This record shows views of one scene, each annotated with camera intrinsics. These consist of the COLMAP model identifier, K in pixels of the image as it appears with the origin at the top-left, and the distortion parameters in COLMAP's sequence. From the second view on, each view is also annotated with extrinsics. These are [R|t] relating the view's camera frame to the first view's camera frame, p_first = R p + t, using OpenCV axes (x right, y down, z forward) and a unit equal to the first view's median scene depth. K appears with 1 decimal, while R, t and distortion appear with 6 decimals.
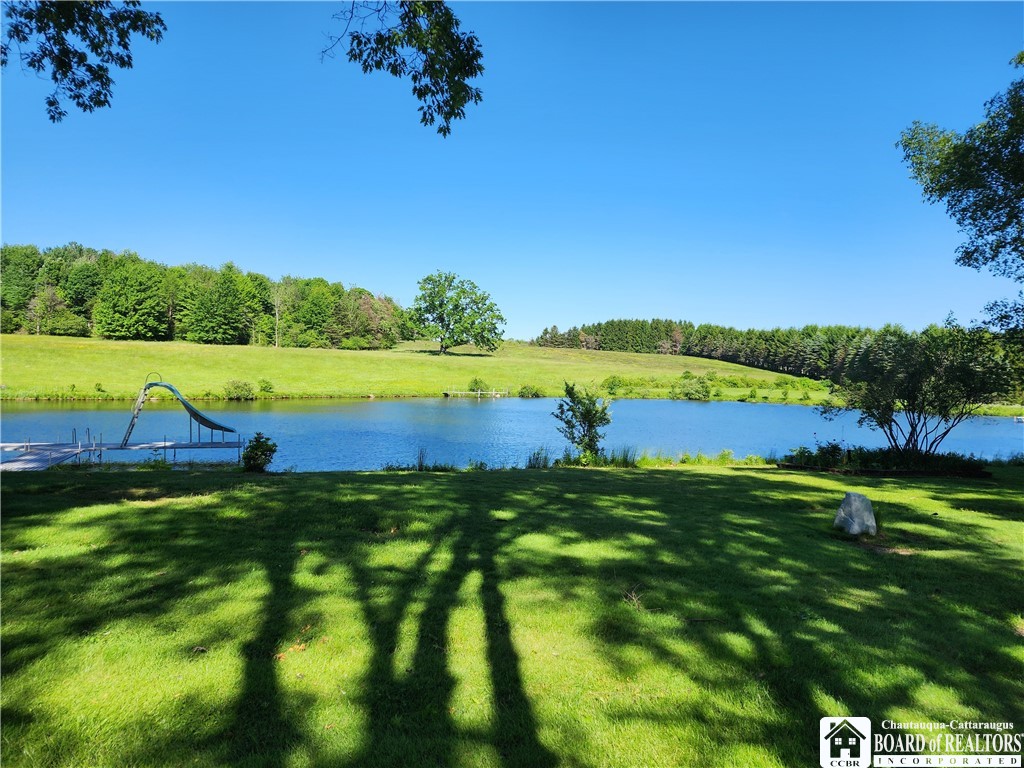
lens RADIAL K [[689.4, 0, 517.9], [0, 689.4, 376.9], [0, 0, 1]] dist [0.031143, -0.030146]
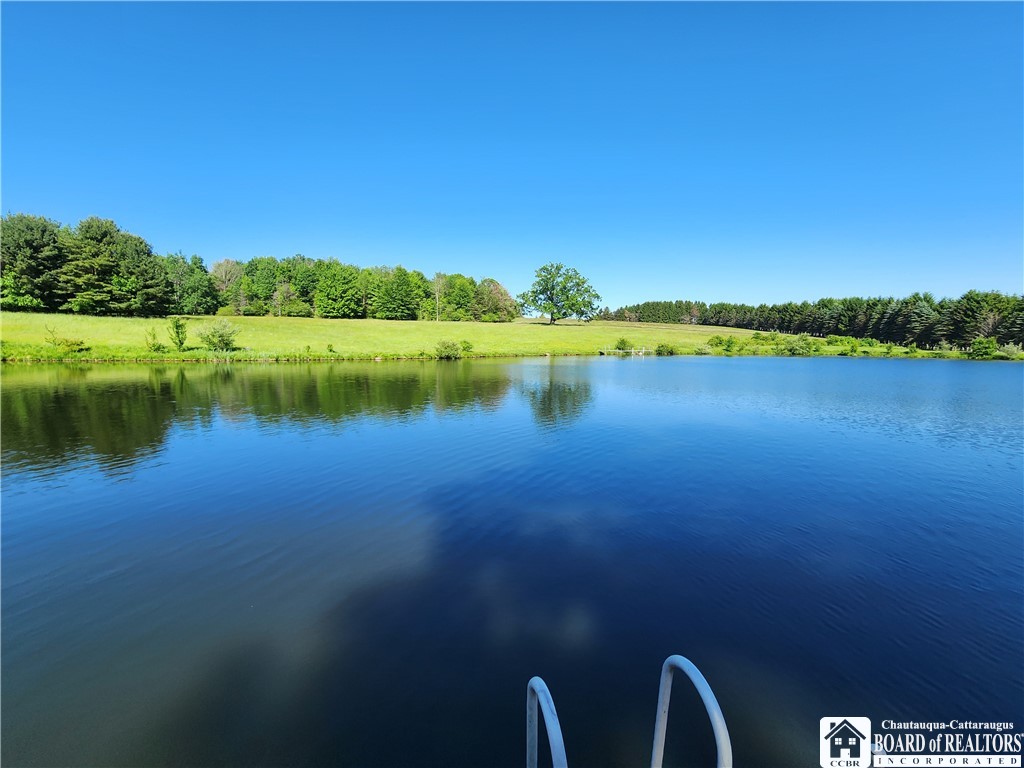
lens RADIAL K [[407.2, 0, 507.9], [0, 407.2, 384.7], [0, 0, 1]] dist [-0.020366, 0.001176]
pose [[0.994724, -0.006113, -0.102404, -0.117782], [0.016070, 0.995184, 0.096698, 0.006467], [0.101320, -0.097834, 0.990032, 0.177511]]
